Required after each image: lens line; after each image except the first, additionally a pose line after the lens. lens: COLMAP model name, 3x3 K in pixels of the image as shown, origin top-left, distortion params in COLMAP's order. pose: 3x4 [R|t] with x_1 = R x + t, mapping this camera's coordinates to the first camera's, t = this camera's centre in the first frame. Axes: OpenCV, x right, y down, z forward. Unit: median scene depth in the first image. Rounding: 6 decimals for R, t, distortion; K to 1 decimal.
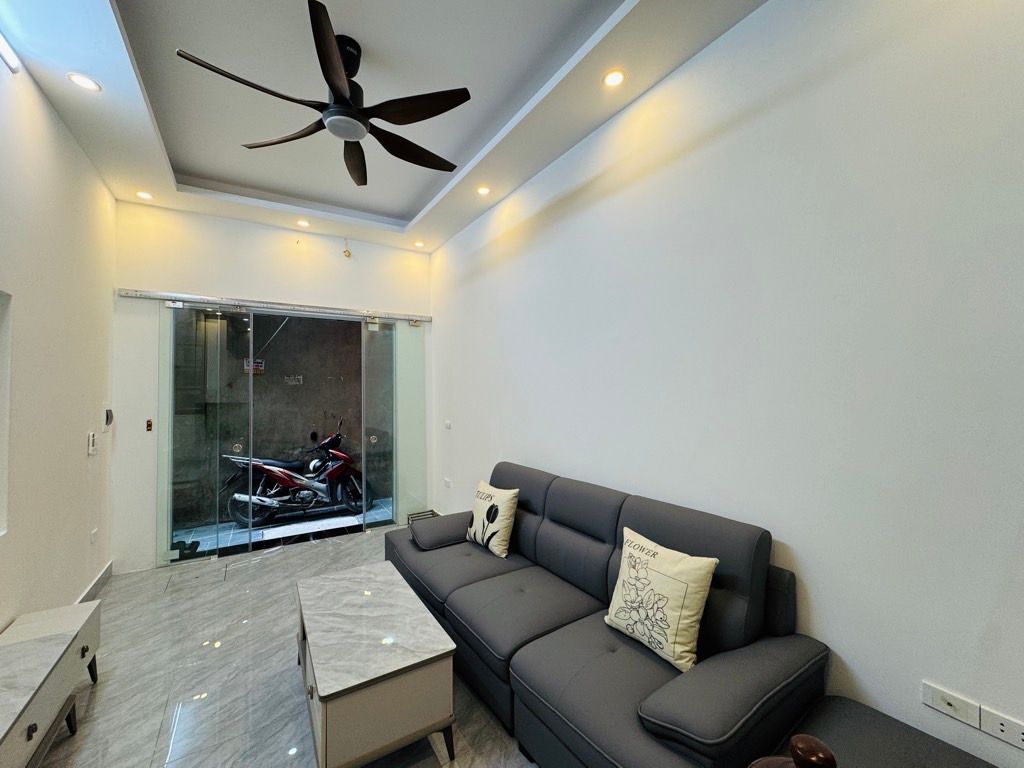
lens RADIAL K [[408.5, 0, 511.7], [0, 408.5, 383.0], [0, 0, 1]] dist [-0.002930, 0.000326]
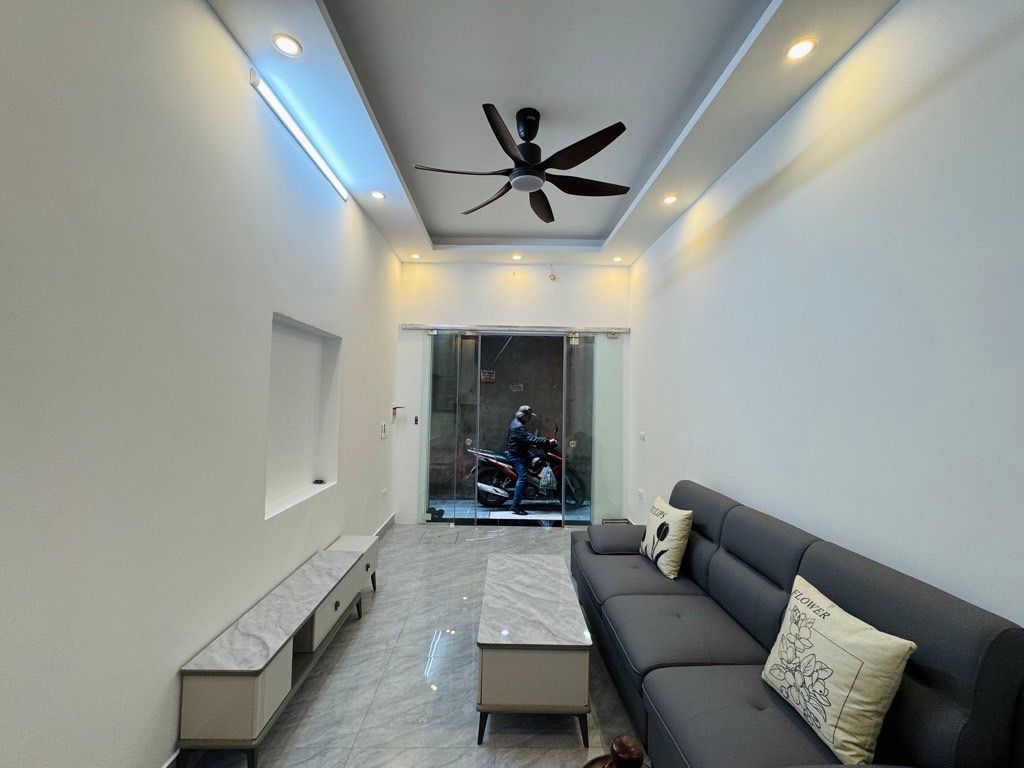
lens RADIAL K [[408.5, 0, 511.7], [0, 408.5, 383.0], [0, 0, 1]] dist [-0.002930, 0.000326]
pose [[0.853426, 0.009120, -0.521134, 0.152902], [-0.015840, 0.999839, -0.008444, -0.022803], [0.520973, 0.015461, 0.853433, -0.031096]]
